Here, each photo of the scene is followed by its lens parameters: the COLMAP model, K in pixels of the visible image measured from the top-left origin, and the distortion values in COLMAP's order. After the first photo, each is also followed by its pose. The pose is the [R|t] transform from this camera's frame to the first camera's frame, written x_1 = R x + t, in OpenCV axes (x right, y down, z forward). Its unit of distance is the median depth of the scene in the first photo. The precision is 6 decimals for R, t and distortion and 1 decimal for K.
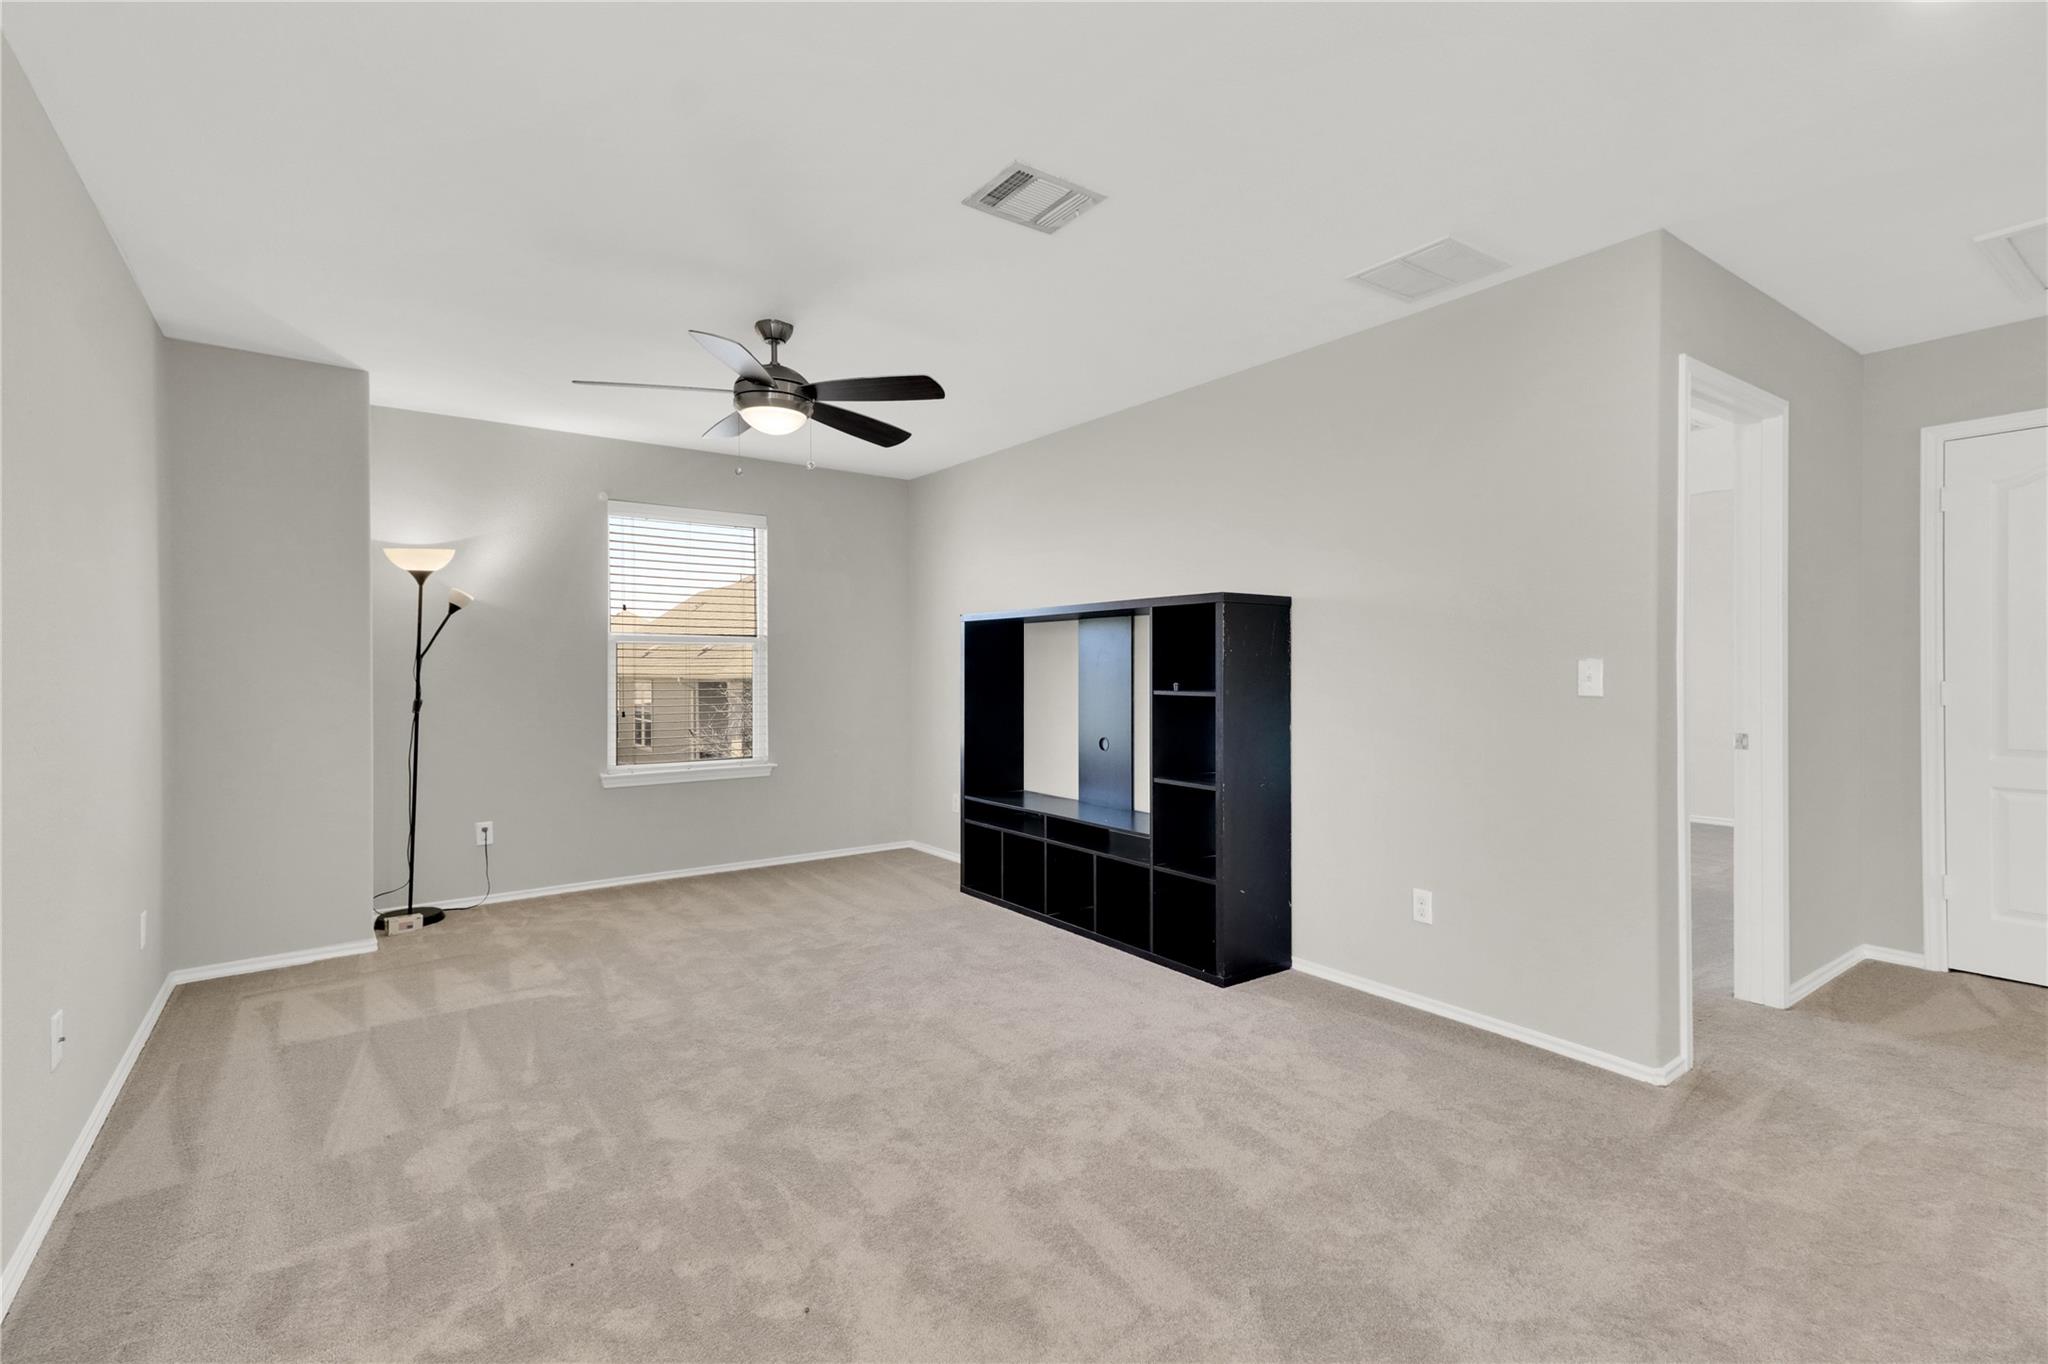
lens RADIAL K [[934.9, 0, 1033.2], [0, 934.9, 660.6], [0, 0, 1]] dist [0.003634, 0.000451]
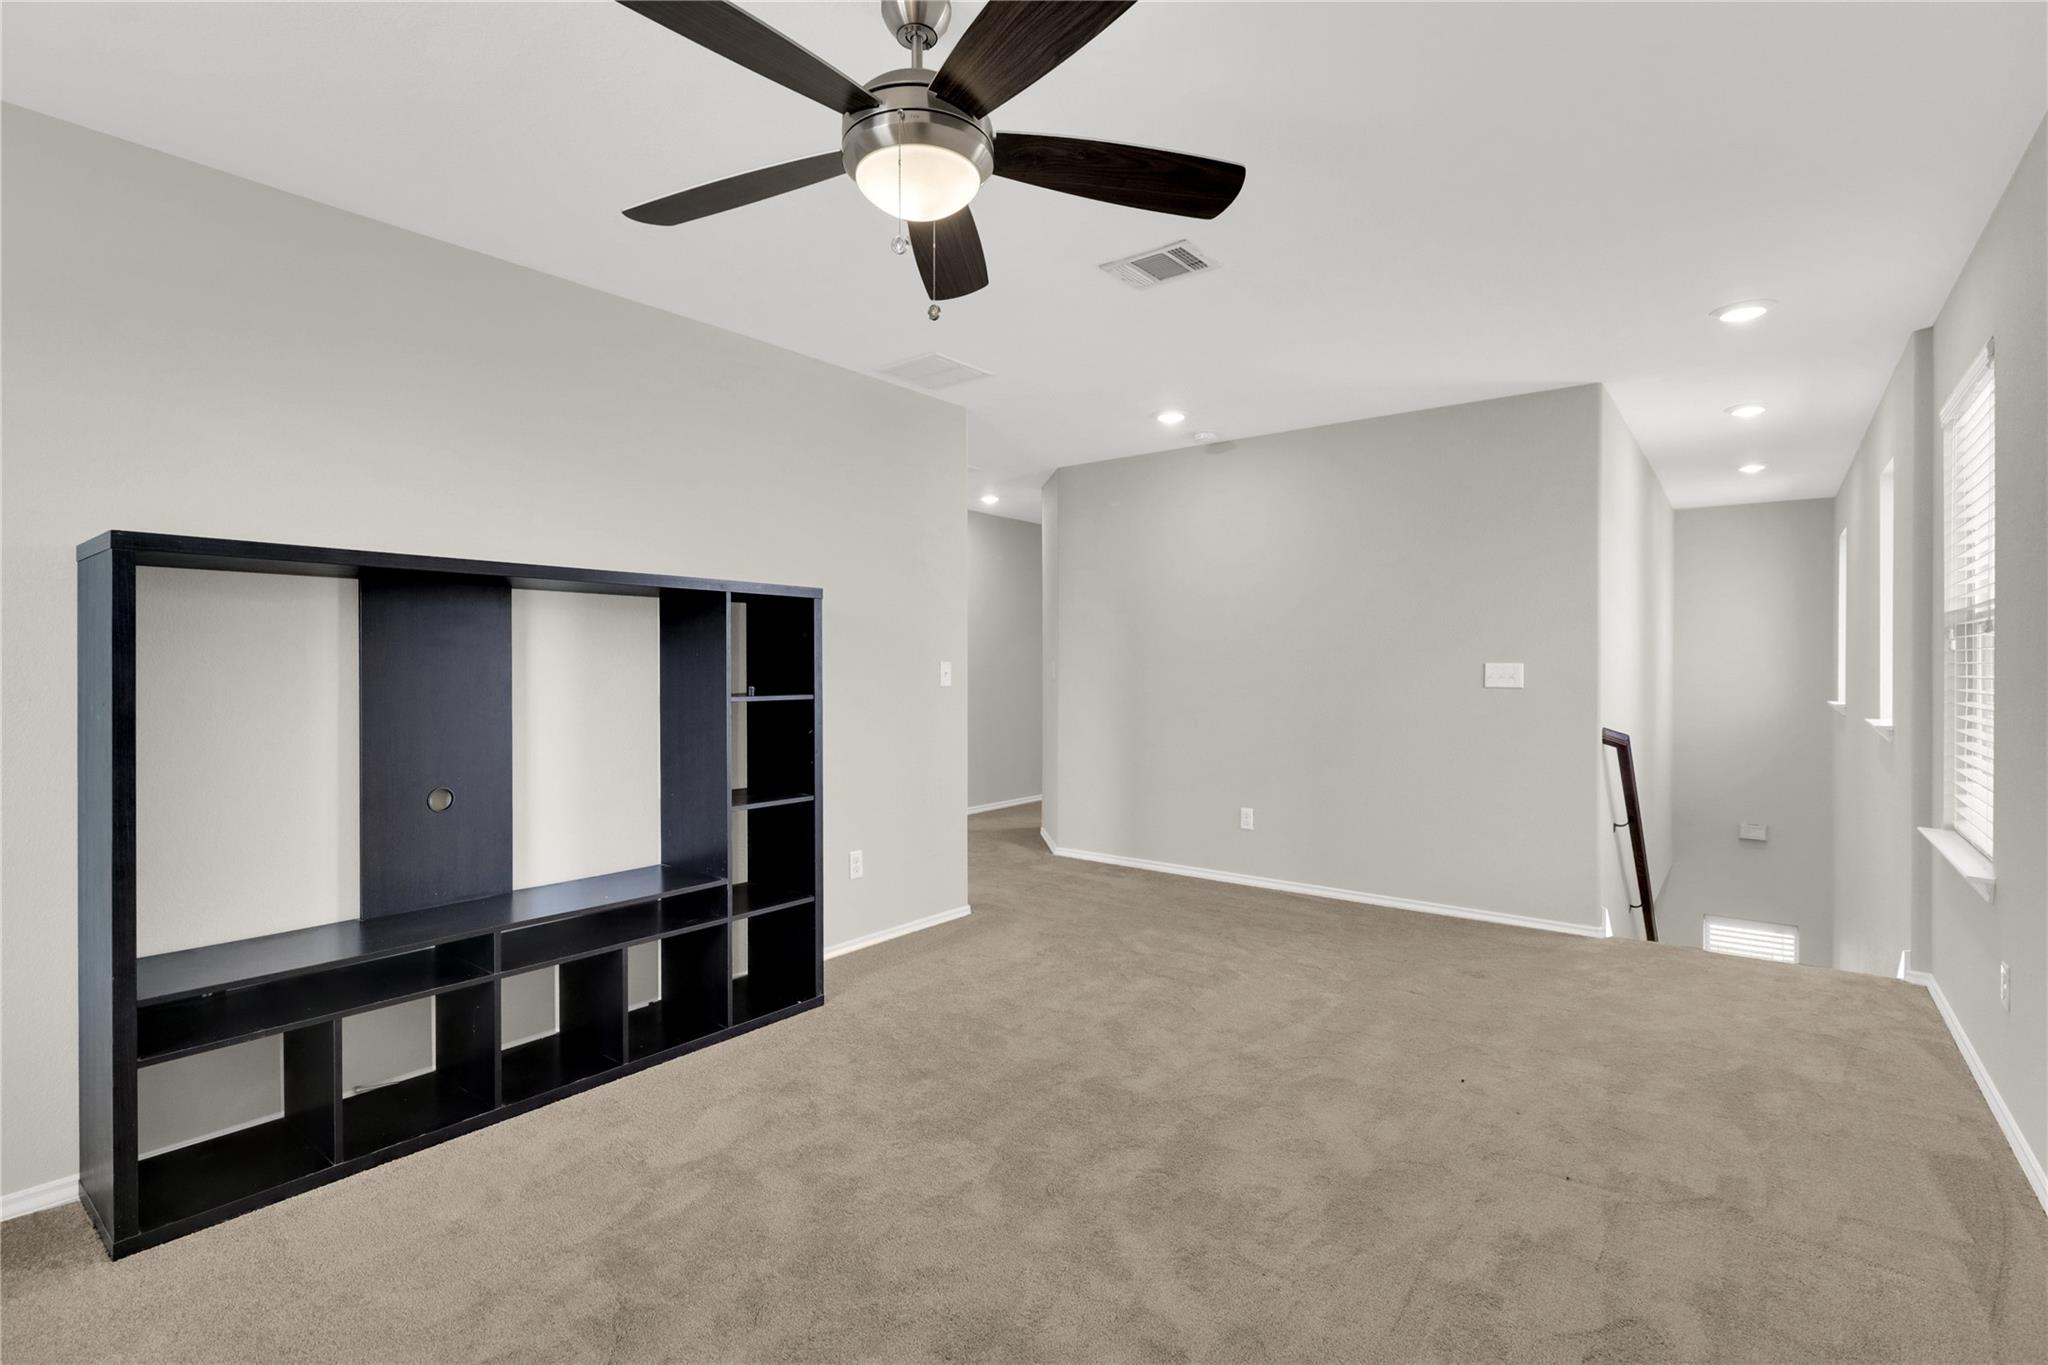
lens RADIAL K [[970.0, 0, 984.0], [0, 970.0, 668.1], [0, 0, 1]] dist [0.001065, 0.000171]
pose [[-0.264387, 0.005055, 0.964403, -0.811630], [0.000779, 0.999987, -0.005028, 0.012594], [-0.964416, -0.000578, -0.264388, 1.124784]]
